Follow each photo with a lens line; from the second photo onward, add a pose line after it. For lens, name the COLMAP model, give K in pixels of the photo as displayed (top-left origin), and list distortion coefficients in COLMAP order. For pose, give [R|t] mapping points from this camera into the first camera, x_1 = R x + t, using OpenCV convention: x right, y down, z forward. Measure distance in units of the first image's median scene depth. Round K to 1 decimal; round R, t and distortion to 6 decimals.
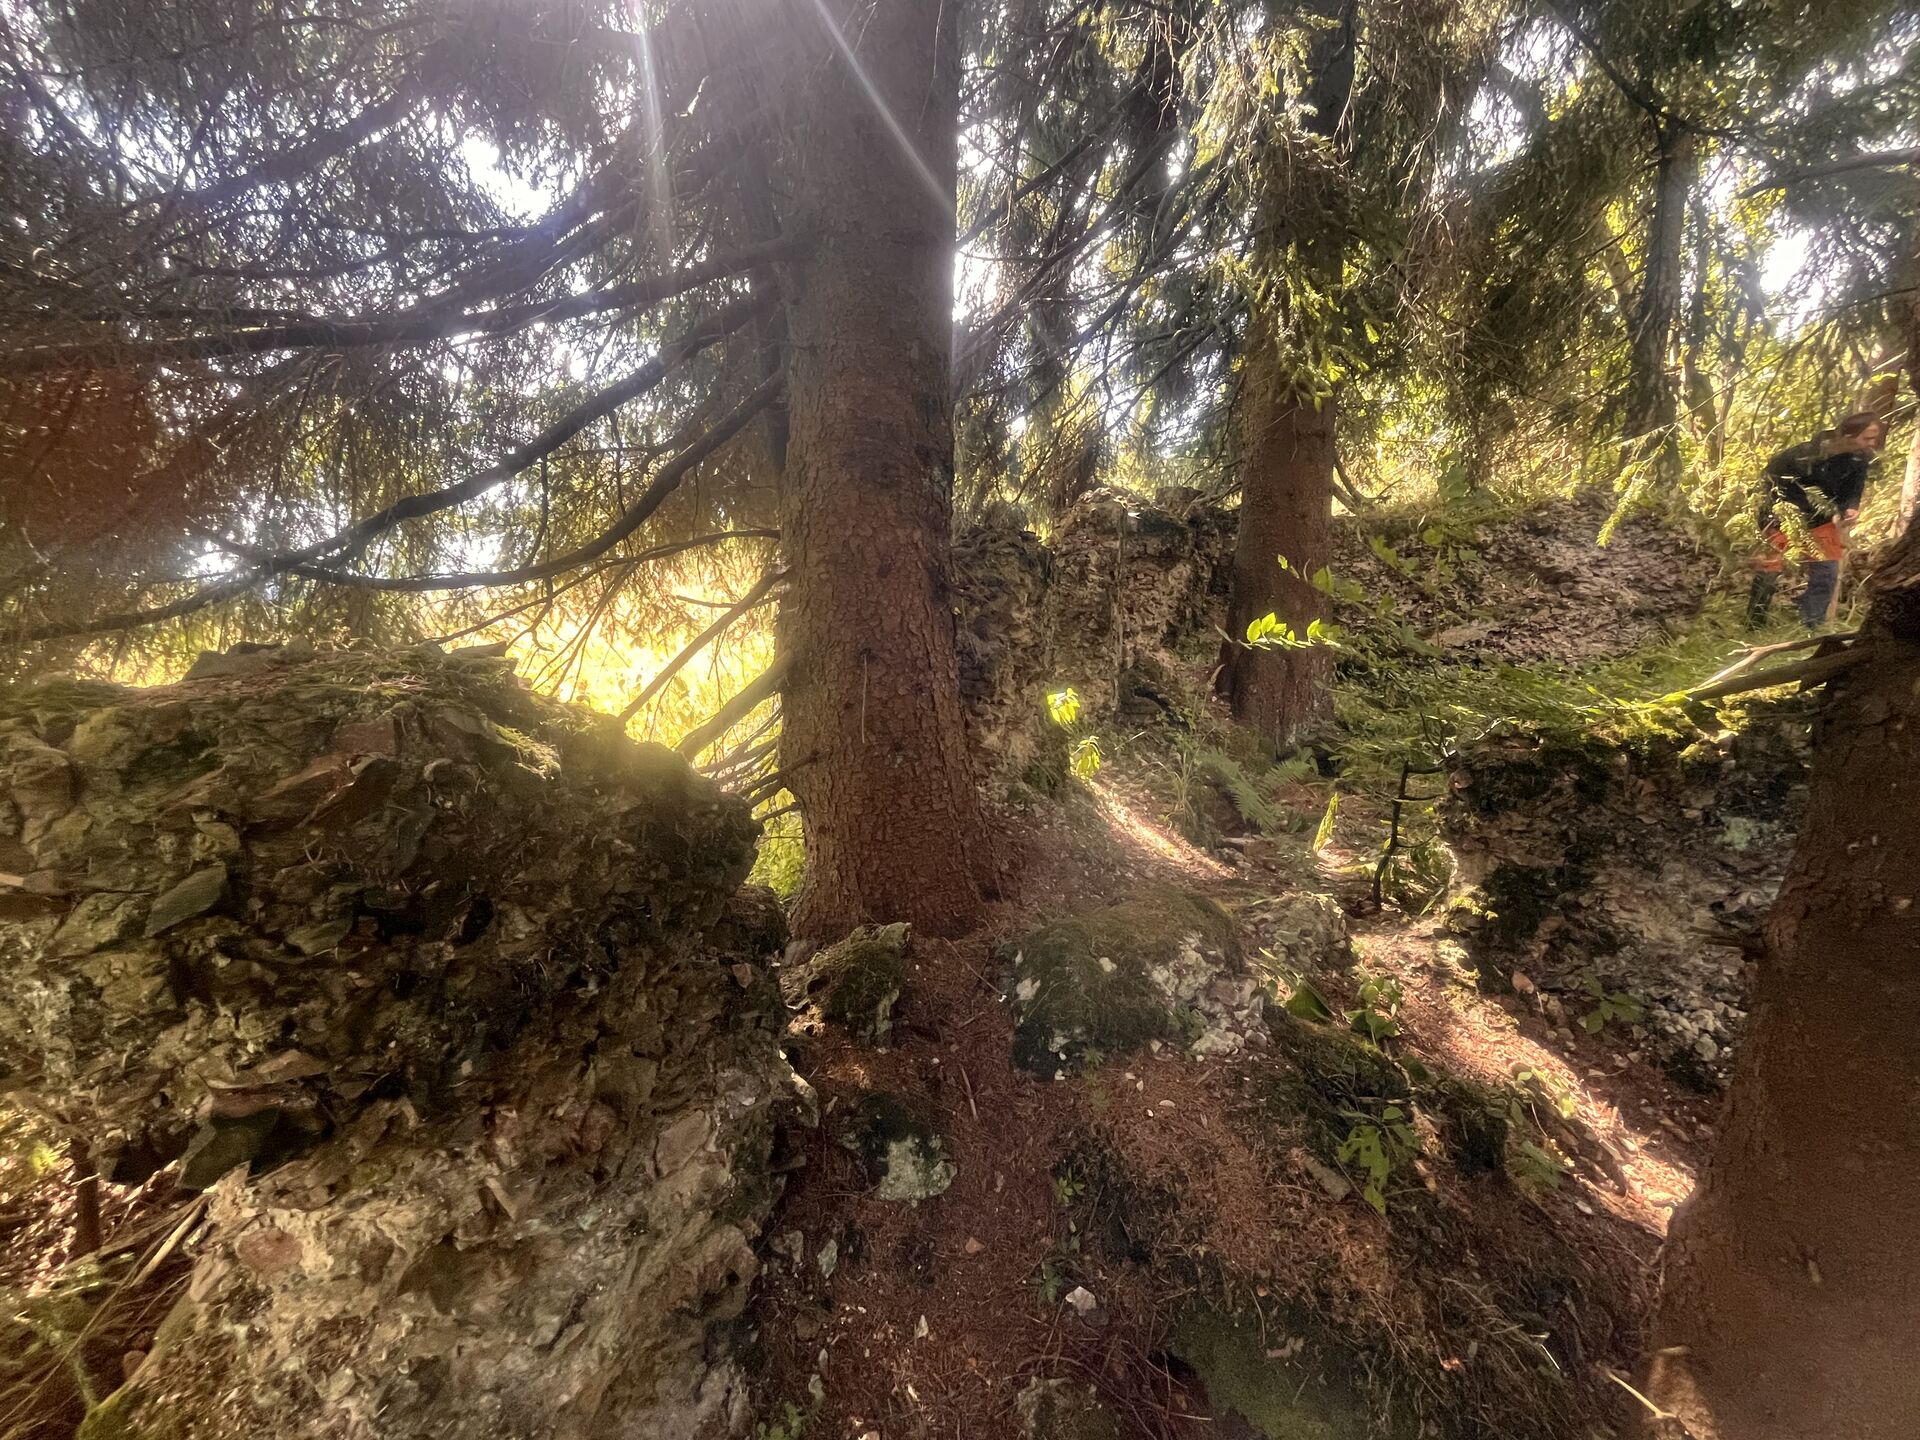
lens RADIAL K [[777.7, 0, 960.0], [0, 777.7, 720.0], [0, 0, 1]] dist [-0.001292, 0.000620]
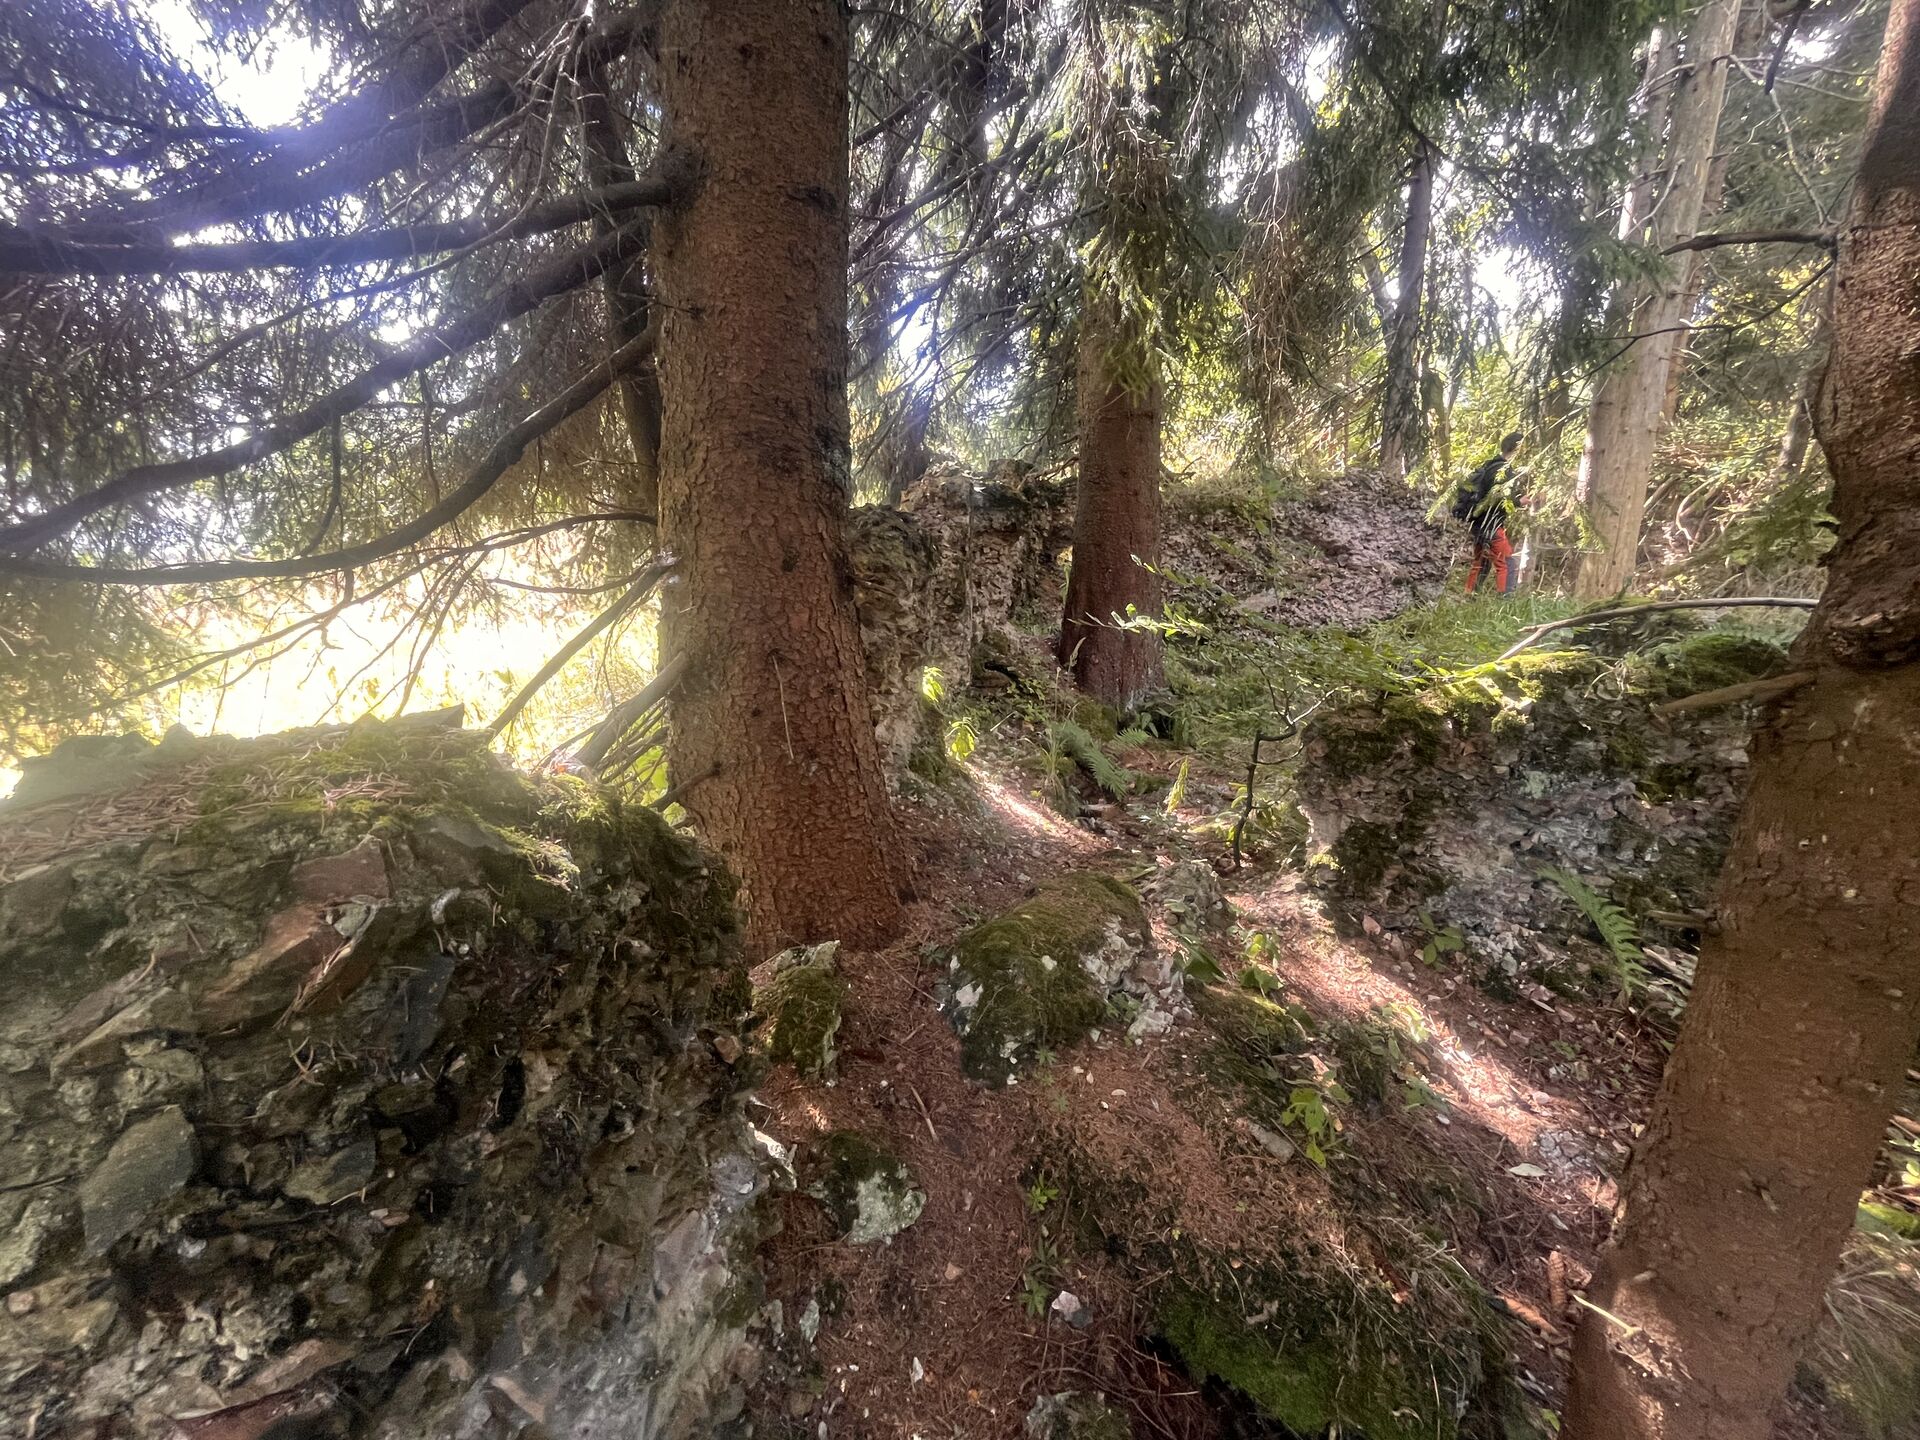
lens RADIAL K [[777.7, 0, 960.0], [0, 777.7, 720.0], [0, 0, 1]] dist [-0.001292, 0.000620]
pose [[0.973004, -0.048556, 0.225624, -0.121873], [0.038801, 0.998119, 0.047474, -0.045704], [-0.227505, -0.037438, 0.973057, 0.057058]]
